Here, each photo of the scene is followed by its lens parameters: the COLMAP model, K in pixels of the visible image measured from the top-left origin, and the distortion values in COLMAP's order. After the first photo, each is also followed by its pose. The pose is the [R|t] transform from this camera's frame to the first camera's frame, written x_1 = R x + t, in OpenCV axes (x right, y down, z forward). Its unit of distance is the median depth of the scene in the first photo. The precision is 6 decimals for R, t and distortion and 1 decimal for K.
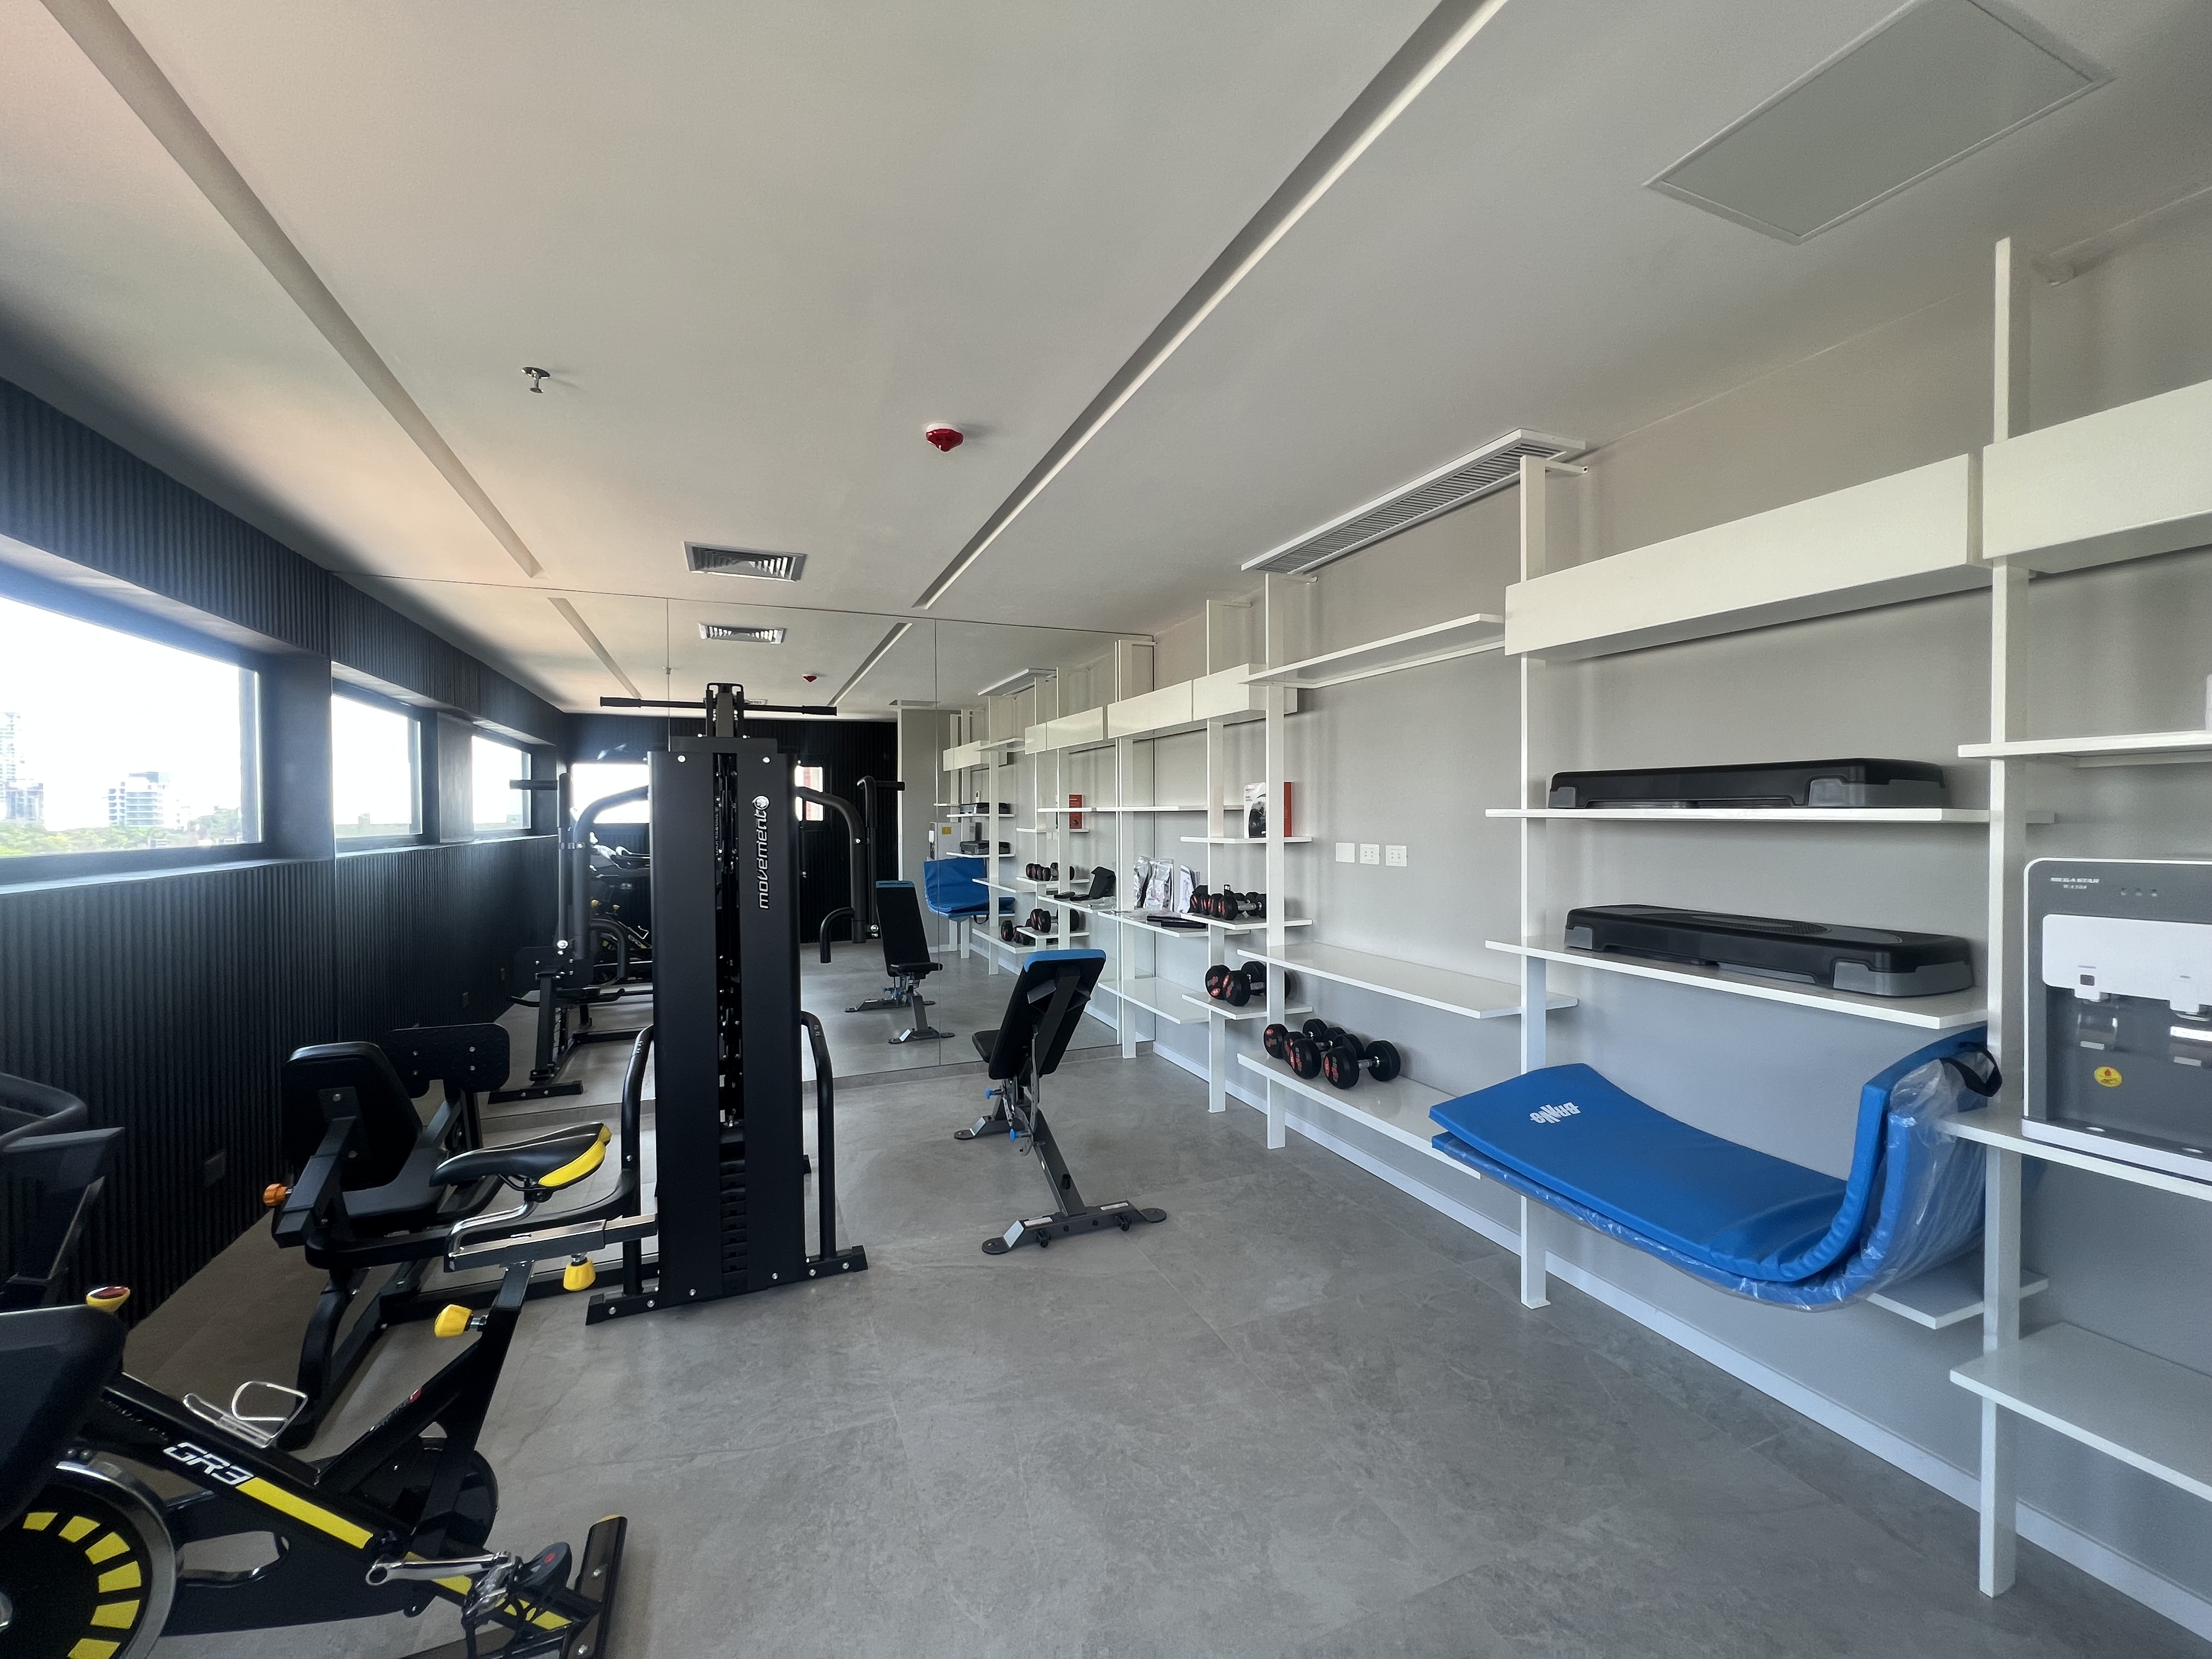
lens RADIAL K [[890.8, 0, 1106.9], [0, 890.8, 828.4], [0, 0, 1]] dist [-0.000065, 0.000649]
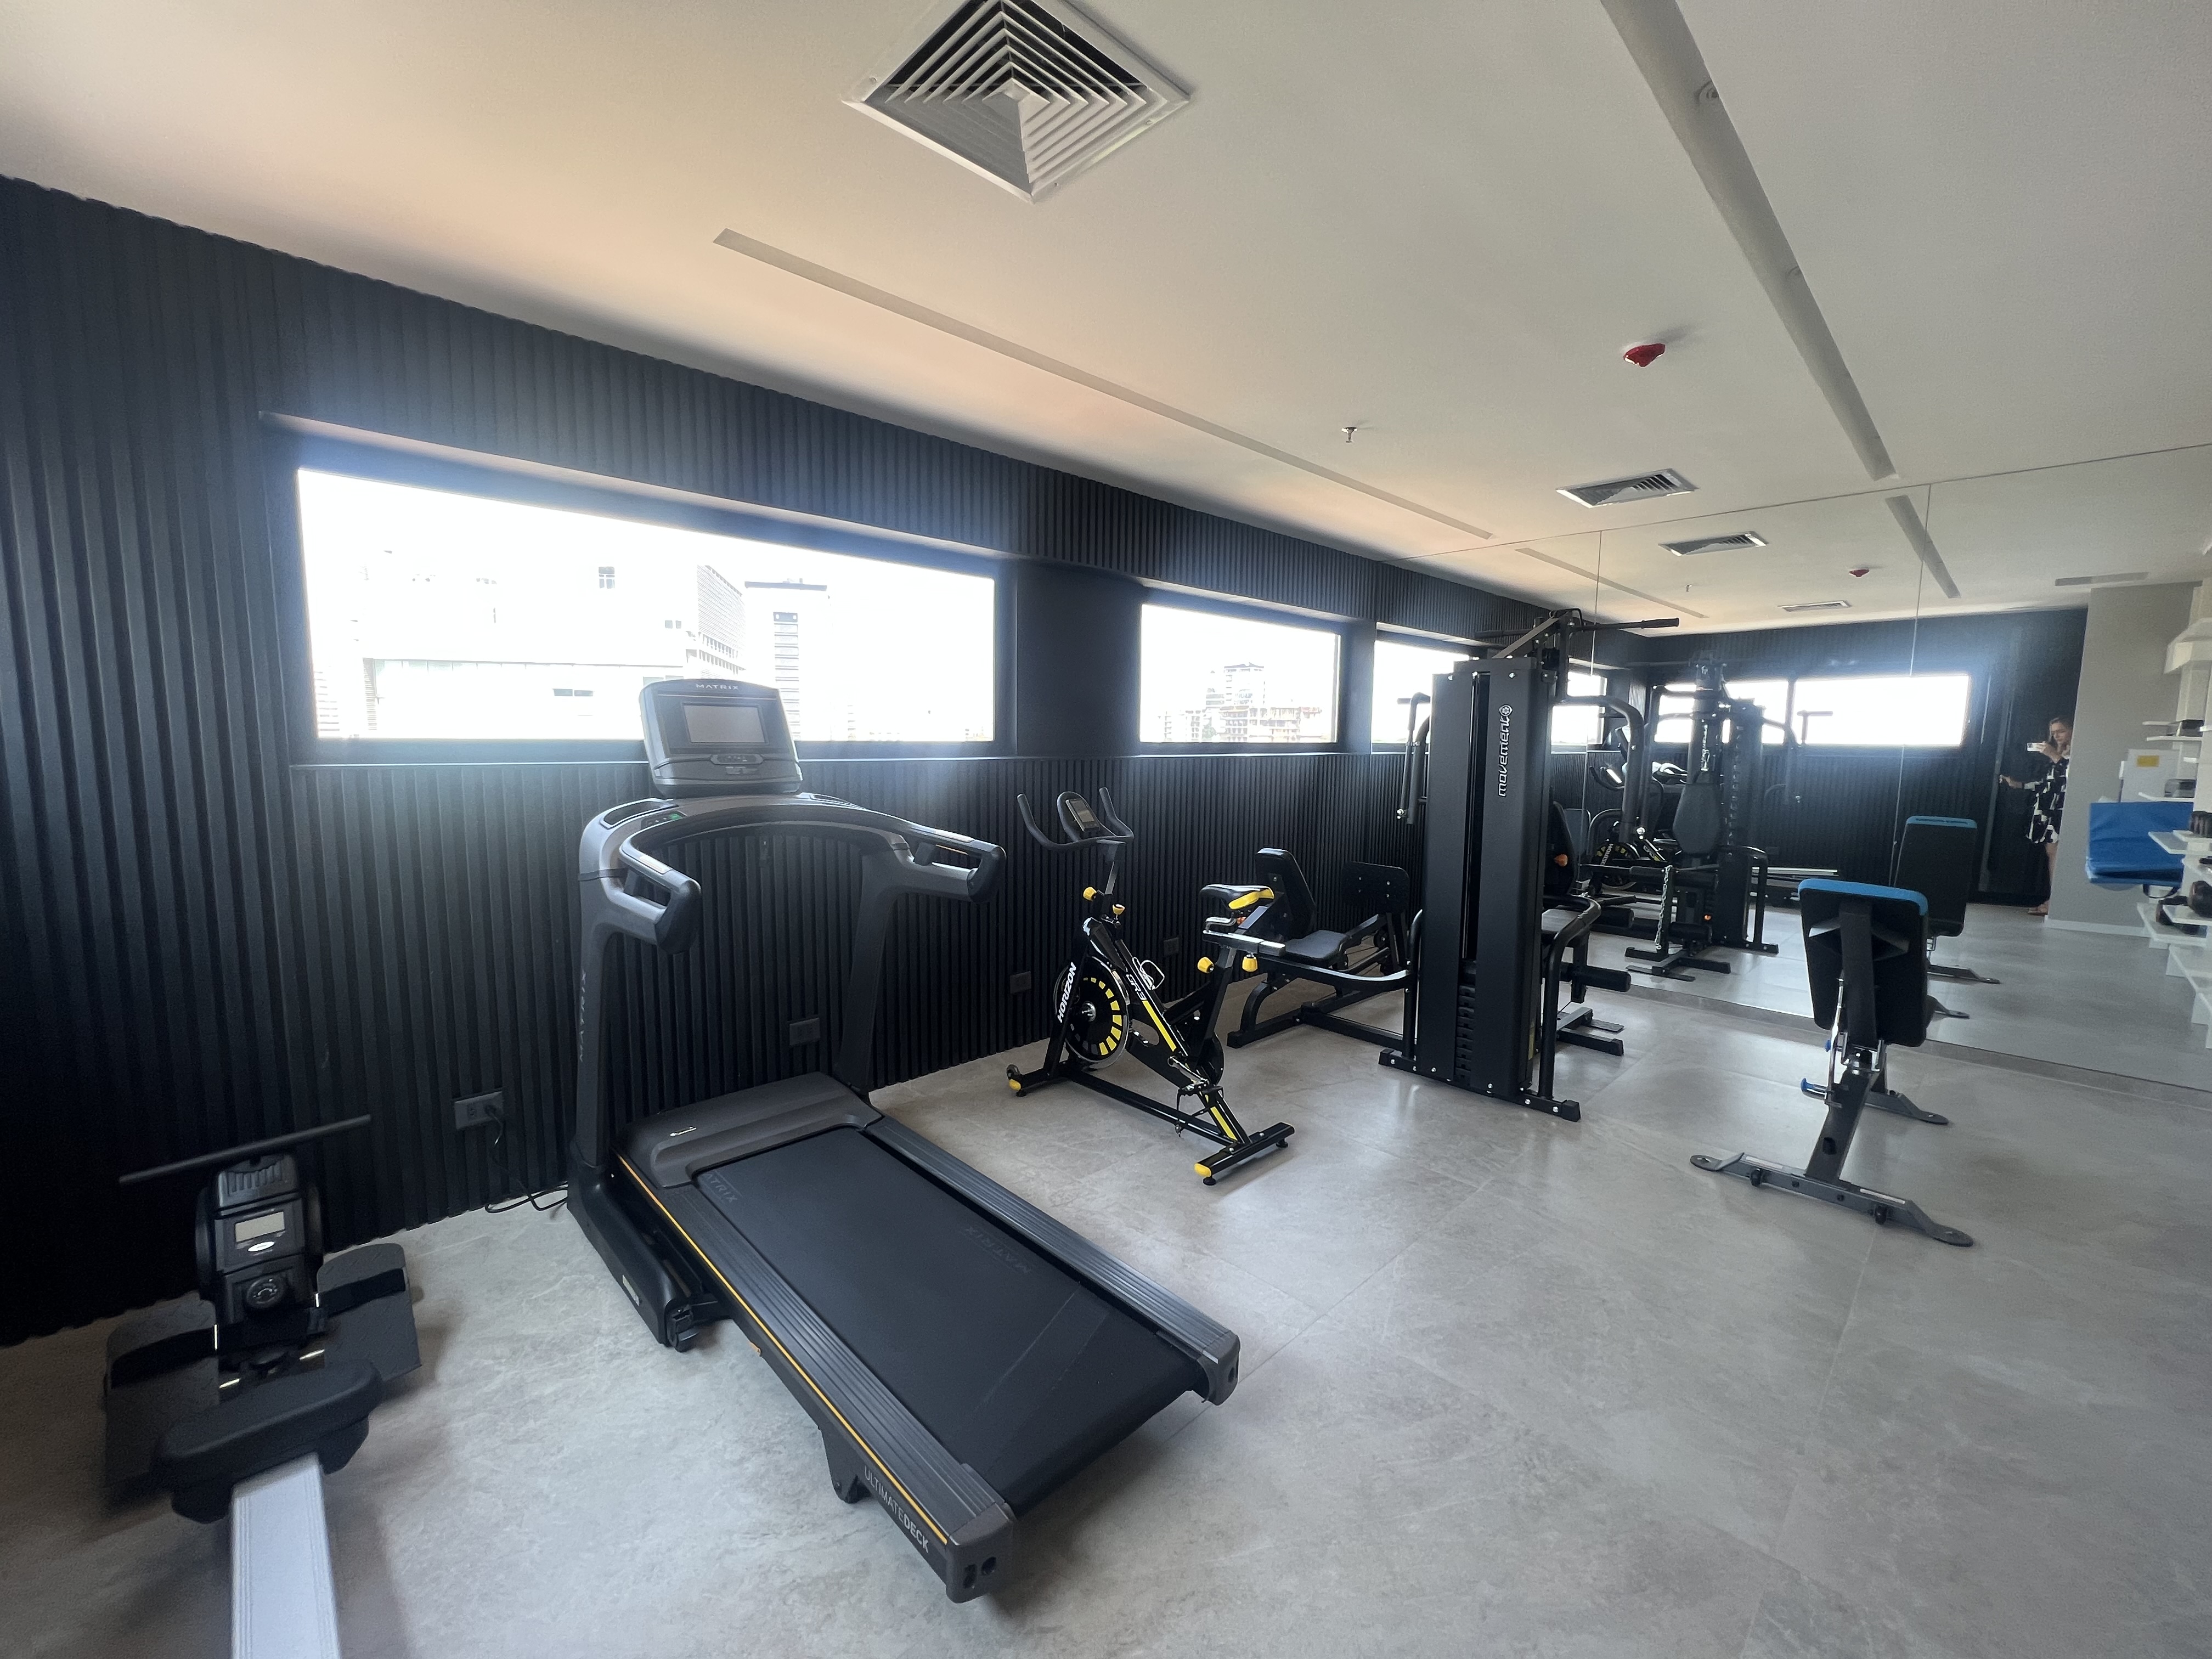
lens RADIAL K [[890.8, 0, 1105.6], [0, 890.8, 829.5], [0, 0, 1]] dist [-0.000065, 0.000649]
pose [[0.362767, 0.108358, -0.925558, 0.568393], [-0.030183, 0.994062, 0.104548, 0.022307], [0.931391, -0.009991, 0.363884, 0.029942]]
